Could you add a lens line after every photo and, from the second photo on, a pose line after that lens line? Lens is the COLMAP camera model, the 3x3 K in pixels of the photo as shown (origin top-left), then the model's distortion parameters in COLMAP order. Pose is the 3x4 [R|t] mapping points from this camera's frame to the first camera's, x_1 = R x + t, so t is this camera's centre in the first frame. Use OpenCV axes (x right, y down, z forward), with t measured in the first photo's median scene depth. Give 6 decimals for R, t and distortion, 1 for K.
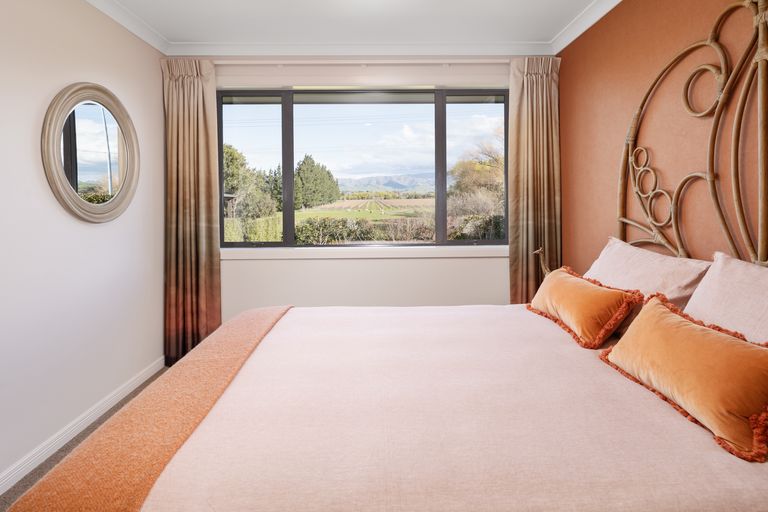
lens RADIAL K [[425.2, 0, 375.7], [0, 425.2, 212.0], [0, 0, 1]] dist [-0.000877, -0.002099]
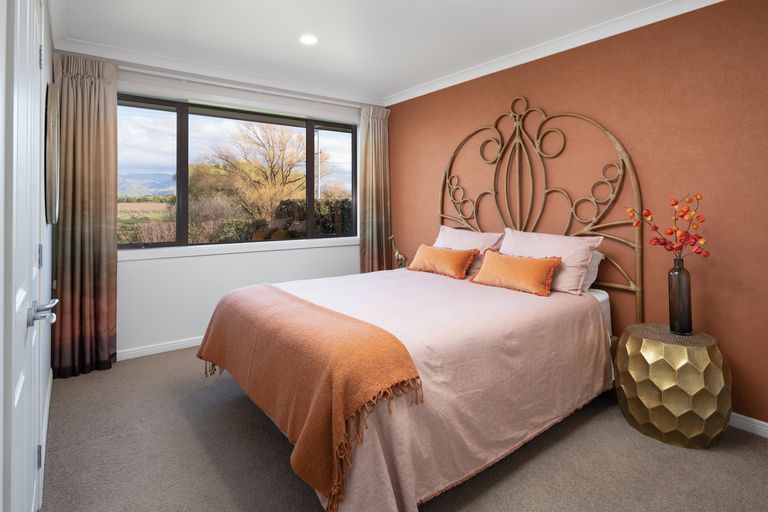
lens RADIAL K [[425.2, 0, 375.7], [0, 425.2, 212.0], [0, 0, 1]] dist [-0.000877, -0.002099]
pose [[0.813202, -0.003803, 0.581969, -0.478447], [0.010560, 0.999910, -0.008222, 0.010801], [-0.581885, 0.012831, 0.813170, -0.185388]]
